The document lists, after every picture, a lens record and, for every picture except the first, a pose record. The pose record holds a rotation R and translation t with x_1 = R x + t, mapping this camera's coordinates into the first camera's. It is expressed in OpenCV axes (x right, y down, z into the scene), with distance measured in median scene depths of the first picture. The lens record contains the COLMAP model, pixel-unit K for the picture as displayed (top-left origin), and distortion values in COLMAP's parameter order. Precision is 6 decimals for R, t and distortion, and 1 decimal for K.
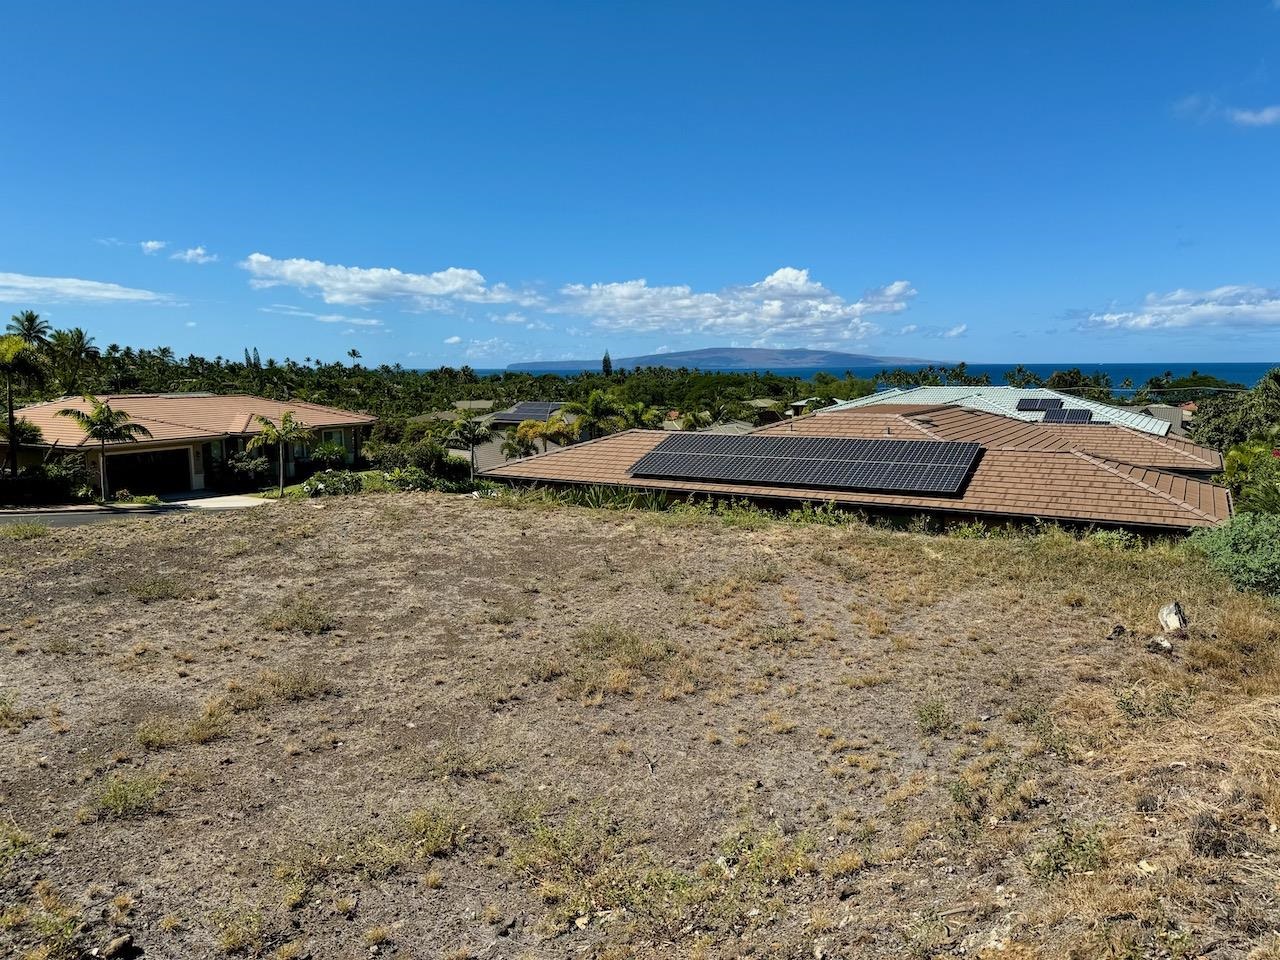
lens RADIAL K [[896.3, 0, 640.0], [0, 896.3, 480.0], [0, 0, 1]] dist [0.143493, -0.235071]
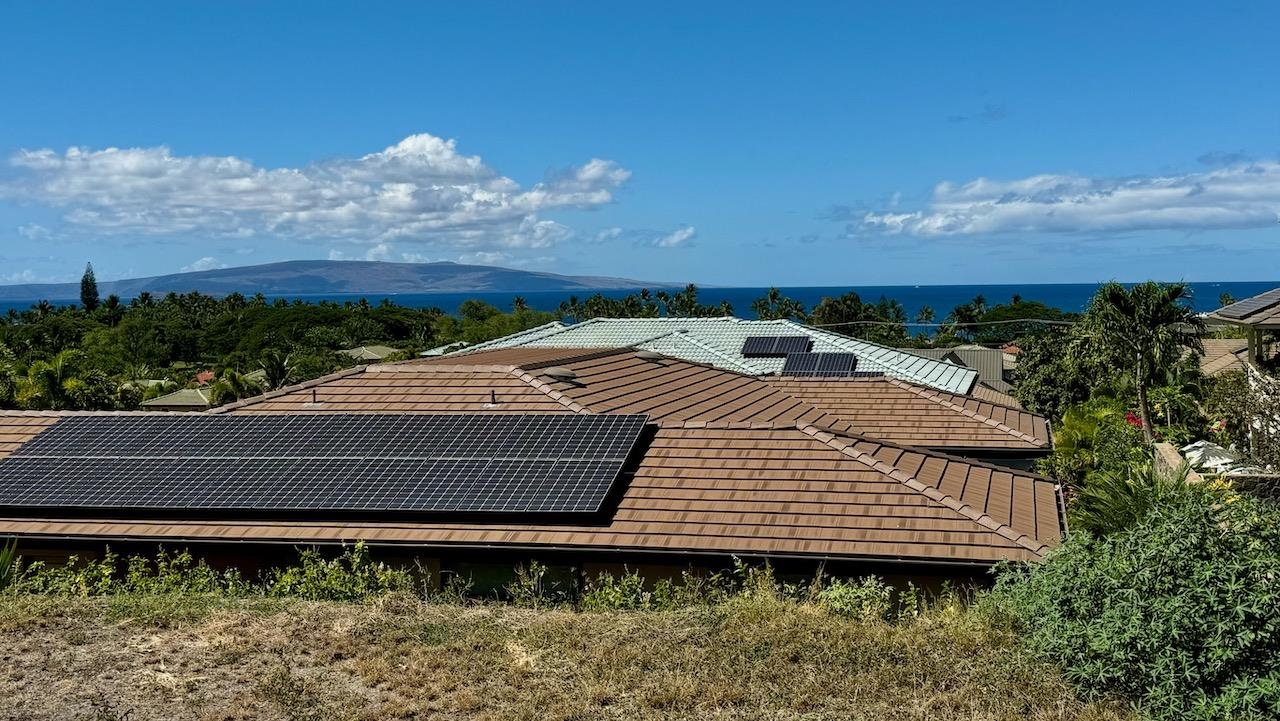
lens RADIAL K [[1468.4, 0, 635.6], [0, 1468.4, 266.6], [0, 0, 1]] dist [0.131920, -0.014737]
pose [[0.959385, -0.002871, 0.282086, 0.120425], [0.043562, 0.989462, -0.138084, -0.007906], [-0.278717, 0.144764, 0.949400, 0.160938]]
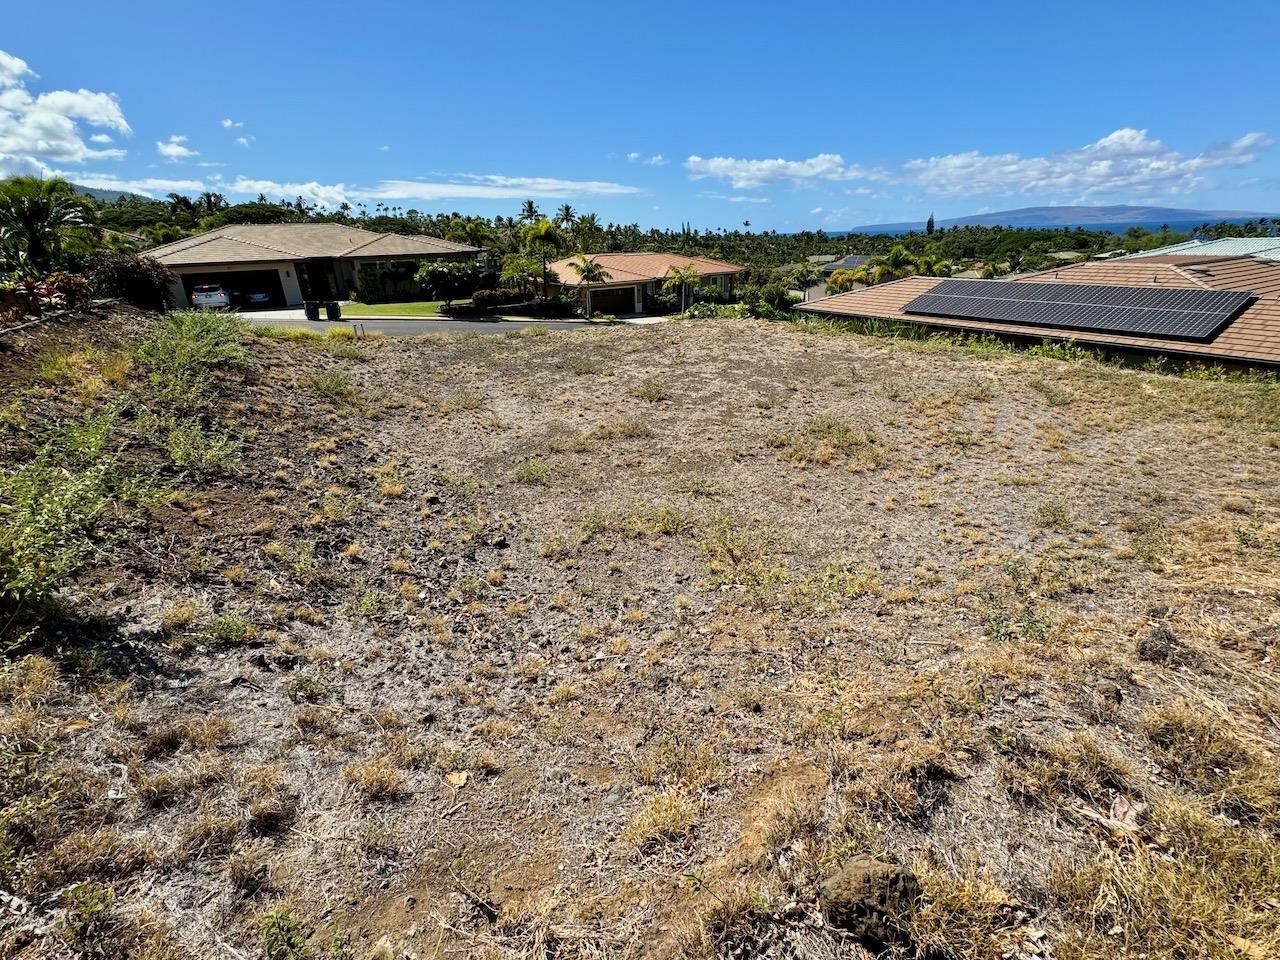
lens RADIAL K [[572.3, 0, 637.2], [0, 572.3, 477.7], [0, 0, 1]] dist [-0.001304, -0.000645]
pose [[0.882470, 0.162339, -0.441466, 0.062139], [-0.033399, 0.957811, 0.285450, 0.001225], [0.469181, -0.237157, 0.850662, 0.026765]]
